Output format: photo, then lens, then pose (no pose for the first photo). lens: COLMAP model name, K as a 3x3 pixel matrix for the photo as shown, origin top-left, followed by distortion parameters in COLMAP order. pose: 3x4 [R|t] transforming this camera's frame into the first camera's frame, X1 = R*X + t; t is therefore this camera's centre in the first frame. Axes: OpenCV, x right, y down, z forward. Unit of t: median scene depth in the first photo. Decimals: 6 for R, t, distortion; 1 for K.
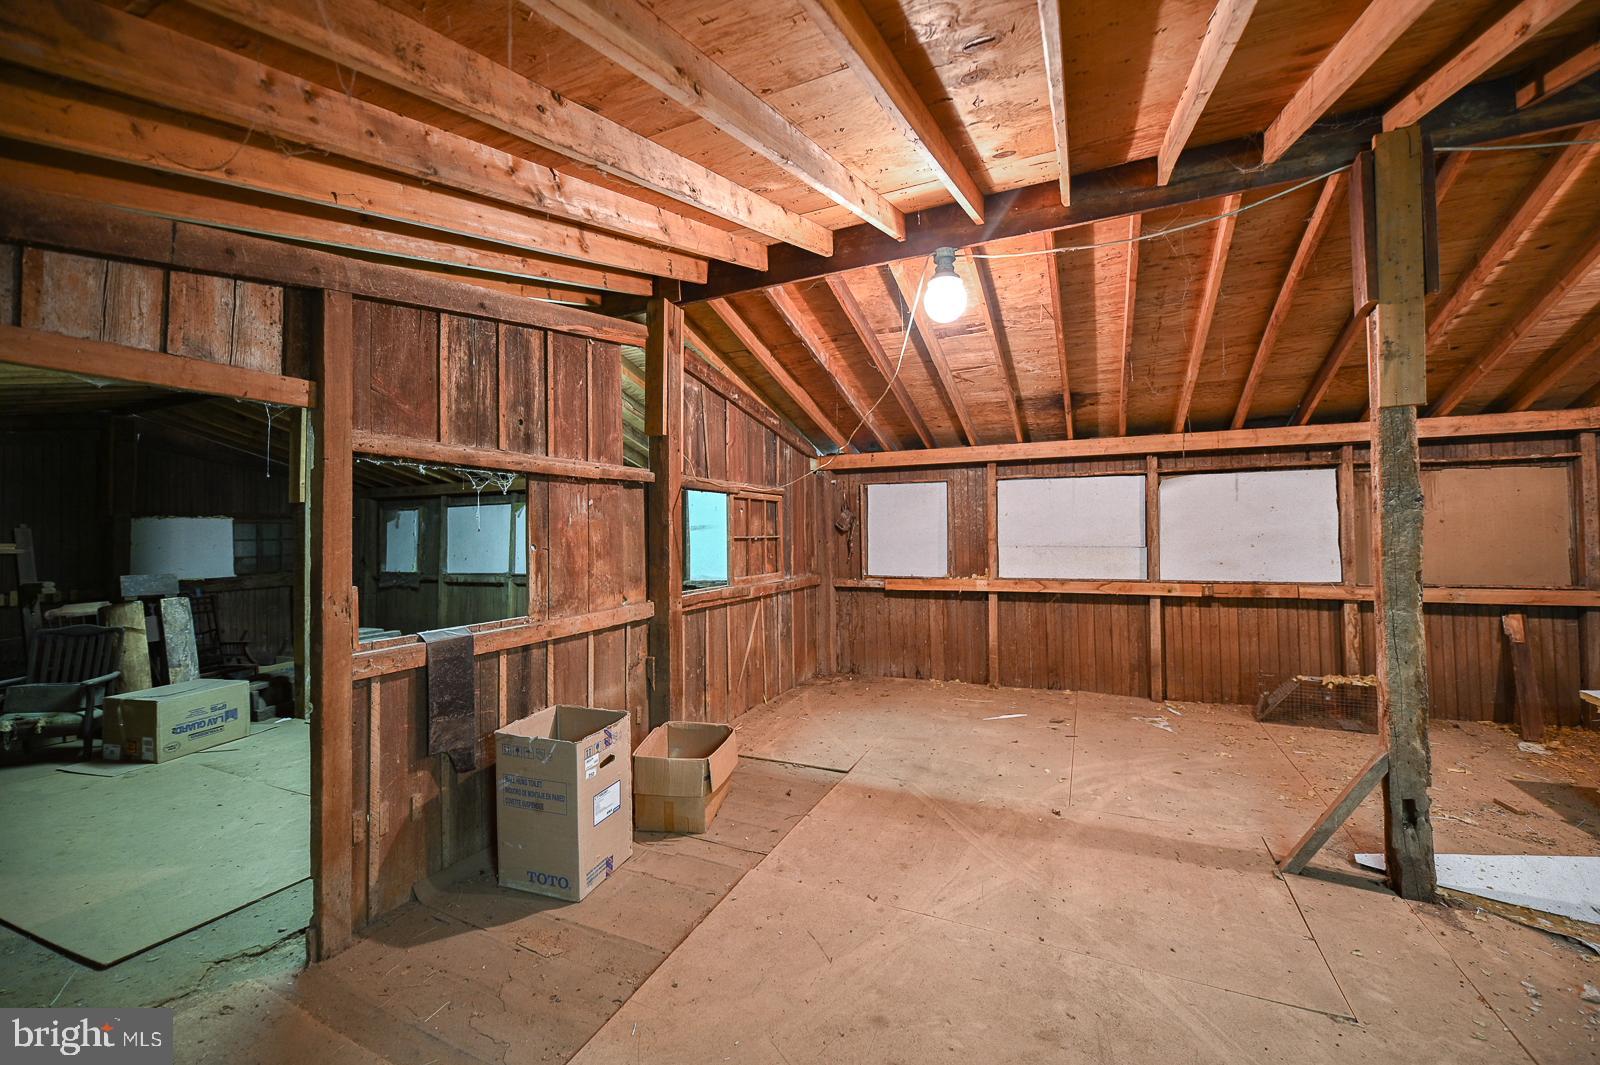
lens RADIAL K [[638.2, 0, 800.0], [0, 638.2, 532.5], [0, 0, 1]] dist [-0.006972, -0.000428]
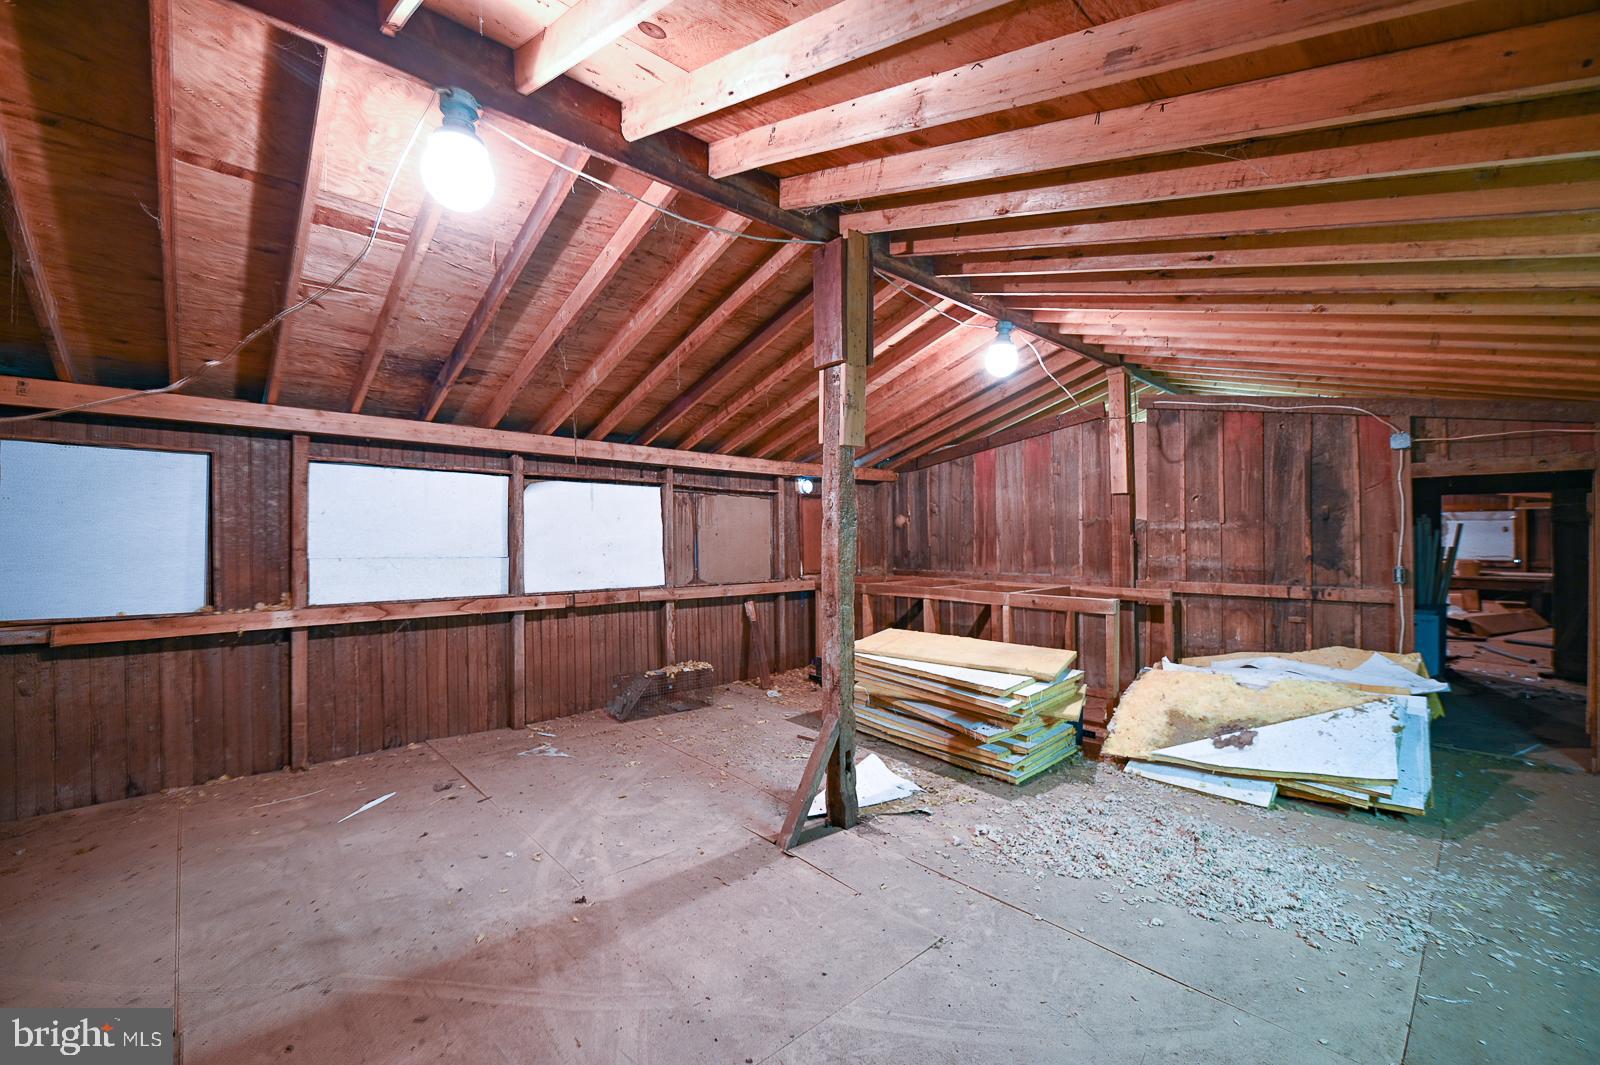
lens RADIAL K [[657.6, 0, 812.7], [0, 657.6, 536.3], [0, 0, 1]] dist [-0.010137, -0.000167]
pose [[0.370076, 0.013412, 0.928905, -0.159908], [-0.009555, 0.999898, -0.010630, -0.000657], [-0.928953, -0.004942, 0.370166, 0.287889]]
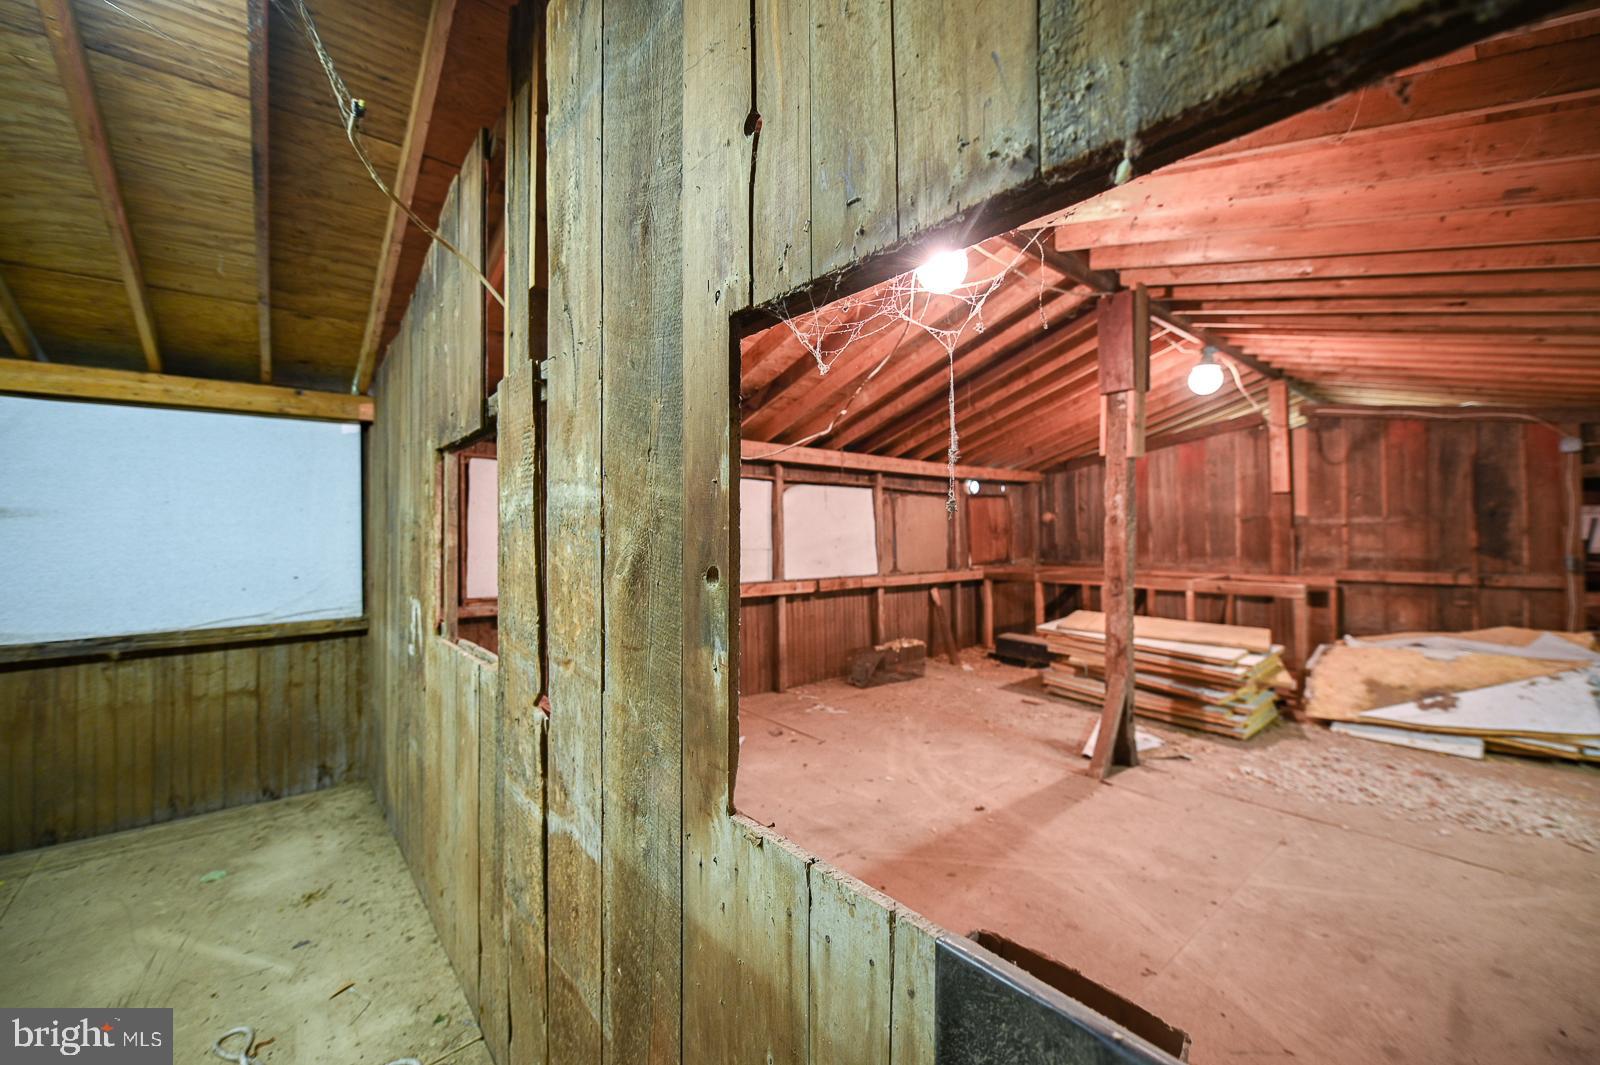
lens RADIAL K [[638.2, 0, 800.0], [0, 638.2, 532.5], [0, 0, 1]] dist [-0.006972, -0.000428]
pose [[0.422765, 0.011644, 0.906164, -0.430497], [-0.006995, 0.999930, -0.009586, 0.004897], [-0.906212, -0.002286, 0.422817, 0.545983]]
